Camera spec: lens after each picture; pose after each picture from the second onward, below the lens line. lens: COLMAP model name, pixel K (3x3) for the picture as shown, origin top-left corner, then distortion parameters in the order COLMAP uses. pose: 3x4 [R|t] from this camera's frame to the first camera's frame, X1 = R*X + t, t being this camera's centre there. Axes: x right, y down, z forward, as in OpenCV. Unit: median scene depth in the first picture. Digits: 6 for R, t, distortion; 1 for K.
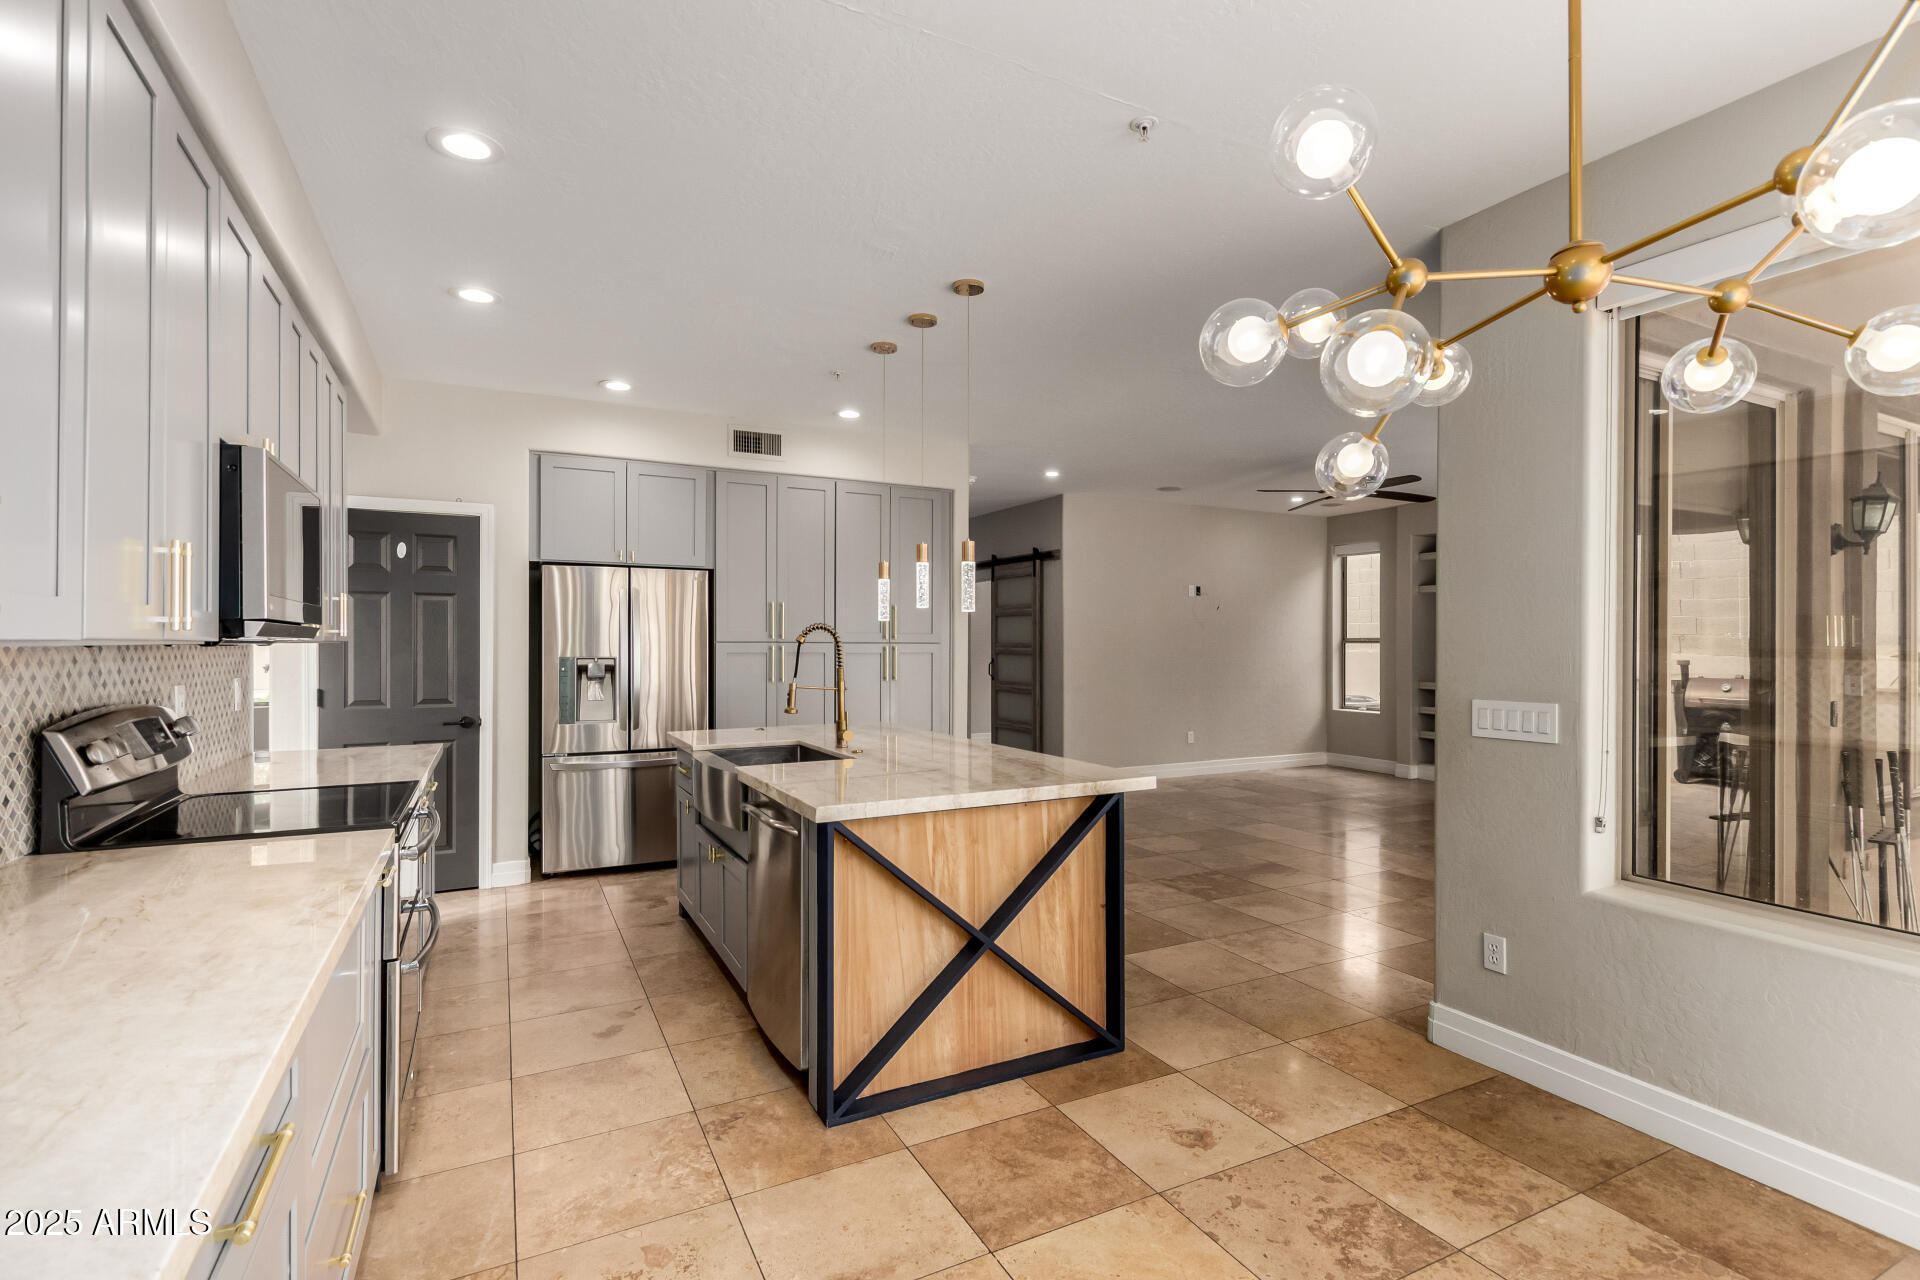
lens RADIAL K [[898.3, 0, 953.3], [0, 898.3, 644.8], [0, 0, 1]] dist [0.002534, -0.000248]
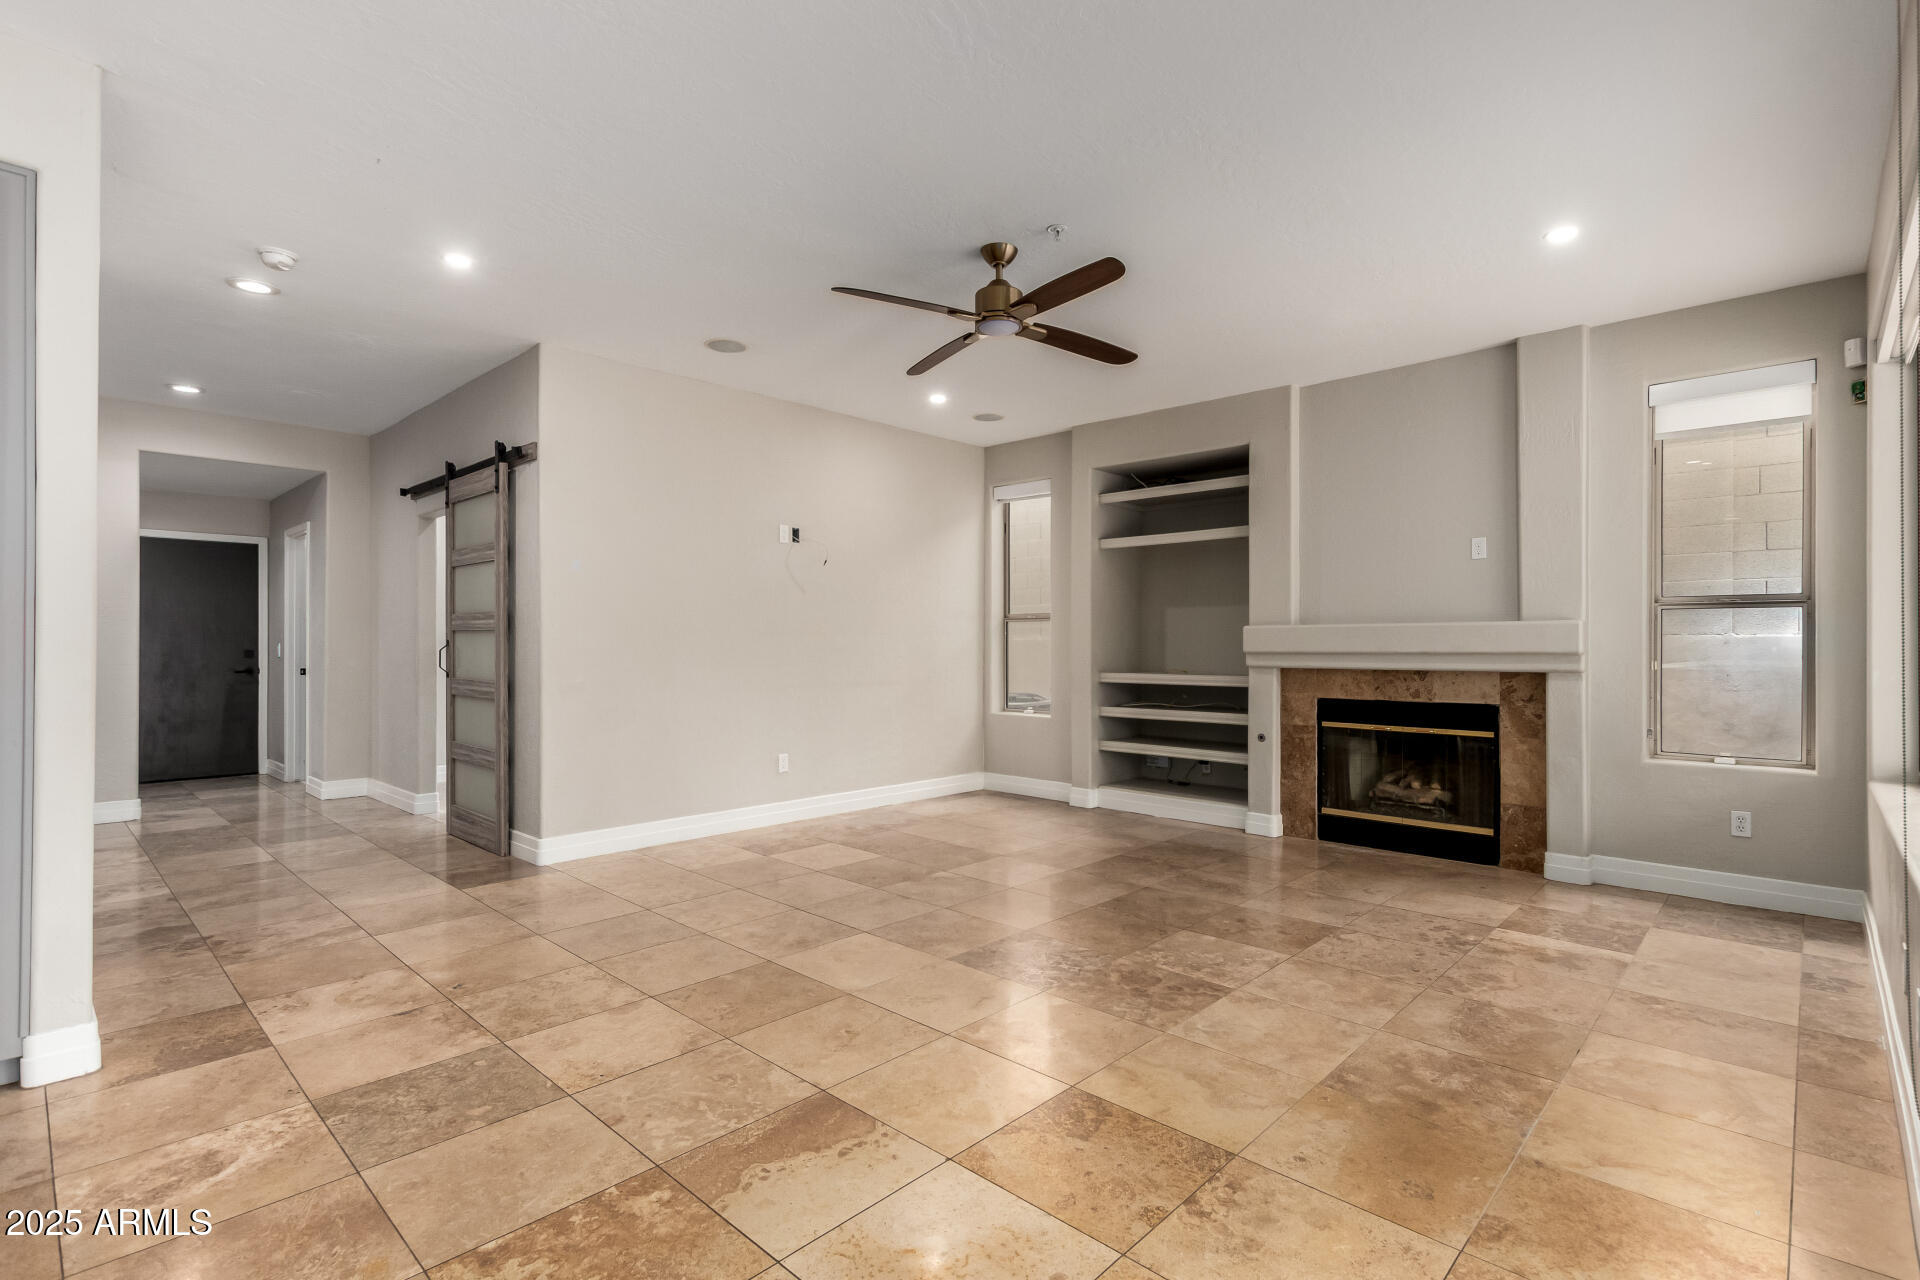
lens RADIAL K [[898.3, 0, 963.3], [0, 898.3, 640.5], [0, 0, 1]] dist [0.002534, -0.000248]
pose [[0.940637, 0.002215, 0.339408, 0.167265], [-0.000975, 0.999992, -0.003824, 0.017987], [-0.339413, 0.003266, 0.940632, 0.352866]]
